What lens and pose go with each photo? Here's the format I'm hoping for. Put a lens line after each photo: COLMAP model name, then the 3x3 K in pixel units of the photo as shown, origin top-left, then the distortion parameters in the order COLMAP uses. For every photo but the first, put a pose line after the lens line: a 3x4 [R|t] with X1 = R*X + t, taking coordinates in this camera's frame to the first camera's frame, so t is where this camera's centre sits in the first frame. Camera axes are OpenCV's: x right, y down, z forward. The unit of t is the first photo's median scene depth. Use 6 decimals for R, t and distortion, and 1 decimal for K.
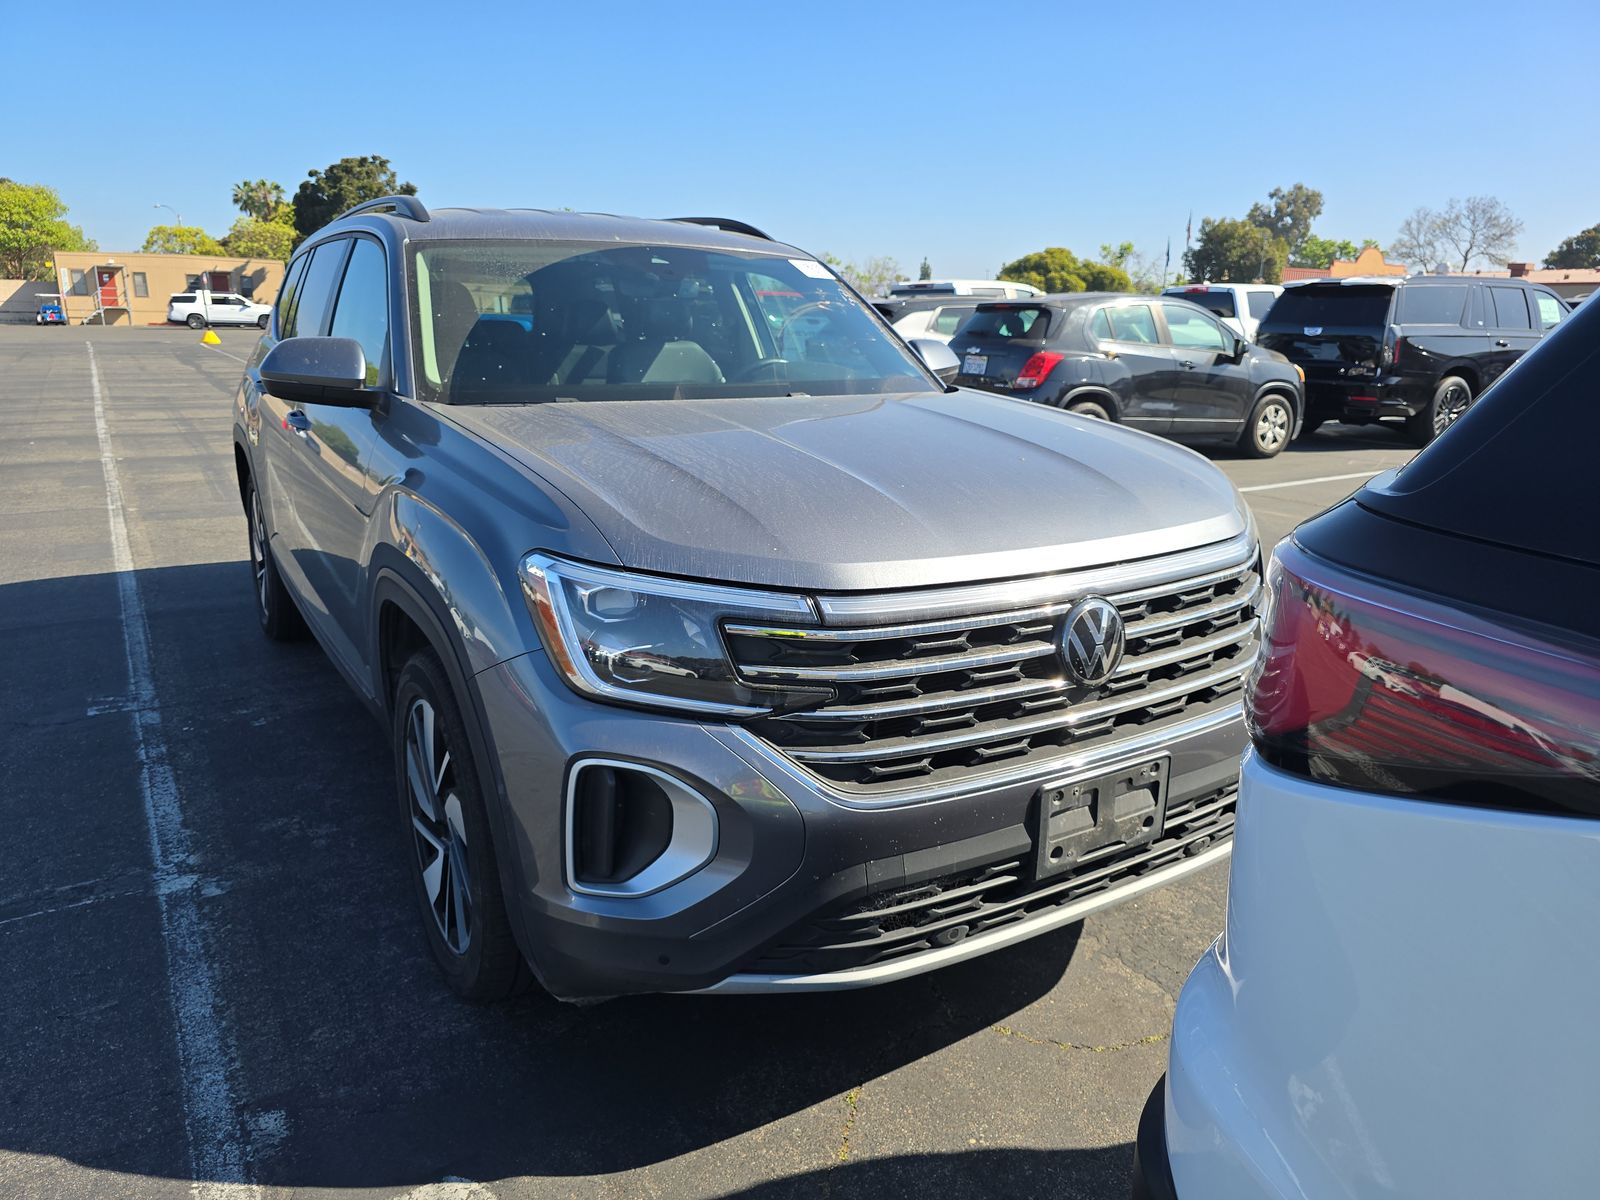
lens RADIAL K [[1089.1, 0, 795.6], [0, 1089.1, 602.0], [0, 0, 1]] dist [0.032531, -0.028938]
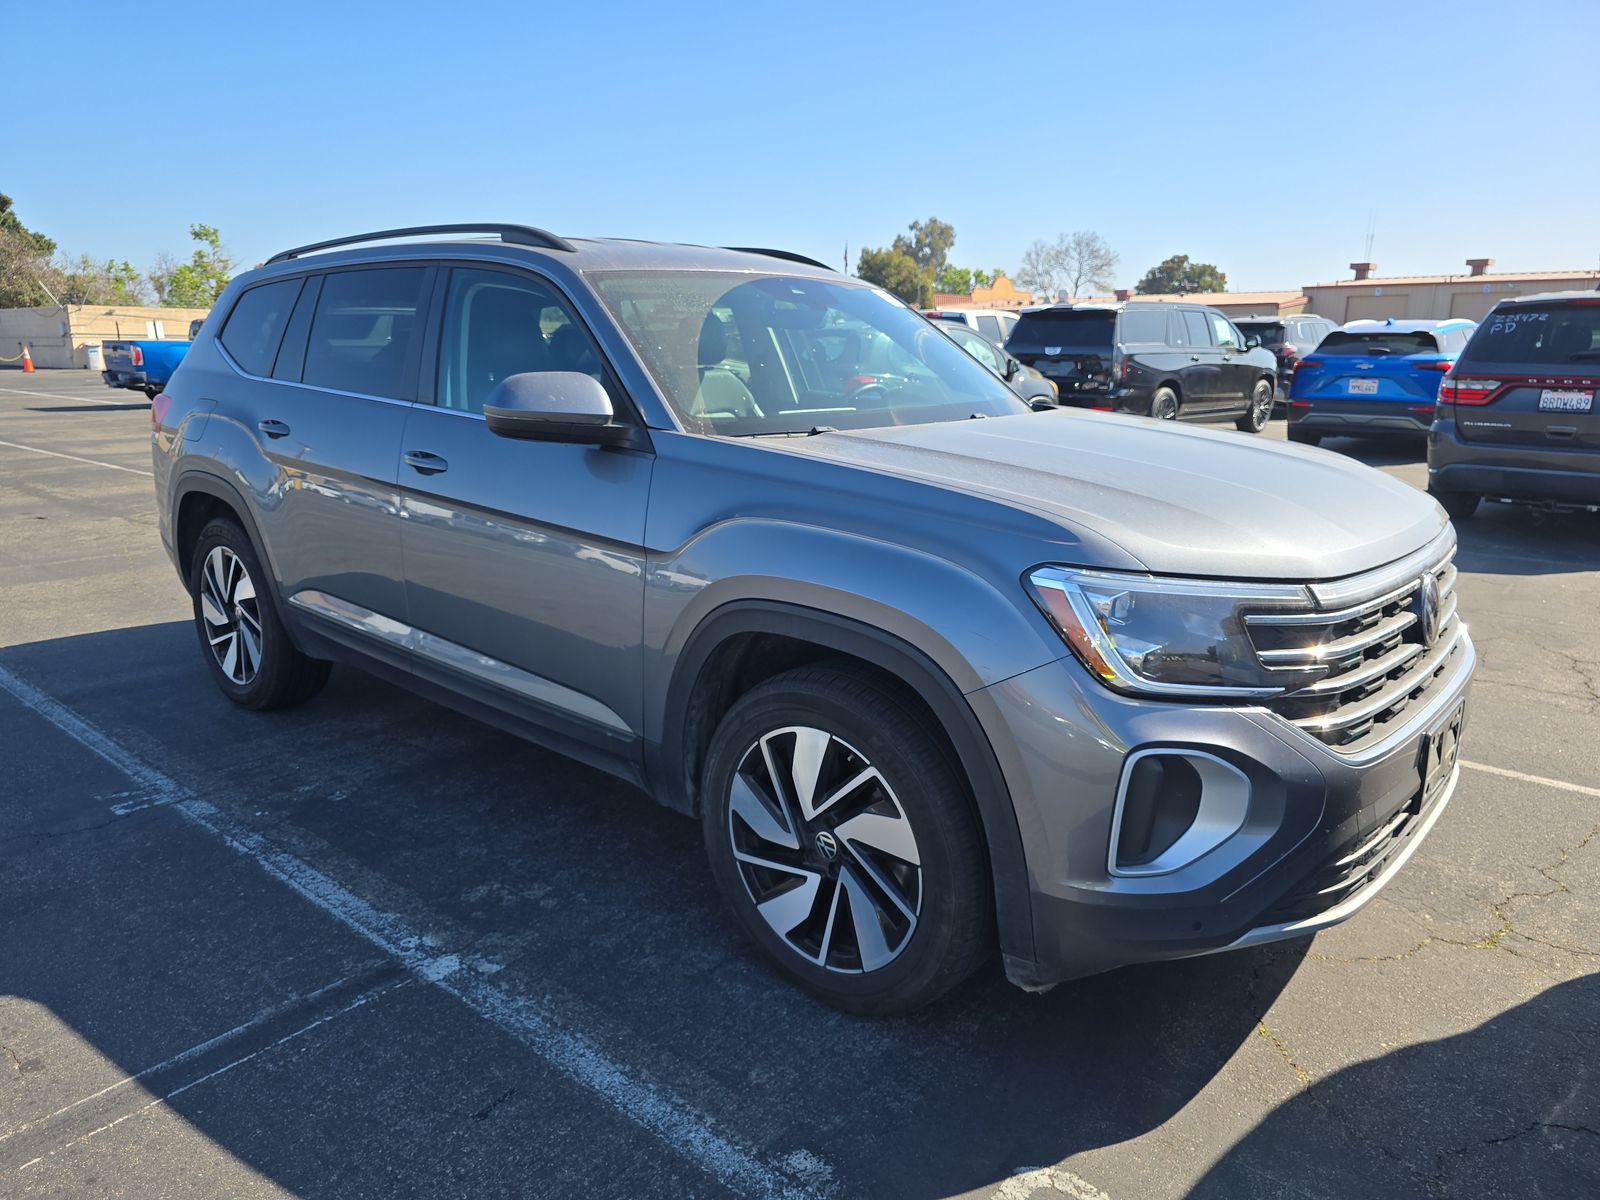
lens RADIAL K [[1089.1, 0, 793.7], [0, 1089.1, 605.9], [0, 0, 1]] dist [0.032531, -0.028938]
pose [[0.956186, -0.080791, 0.281391, -0.766380], [0.085643, 0.996314, -0.004965, -0.022309], [-0.279953, 0.028847, 0.959580, 0.043275]]
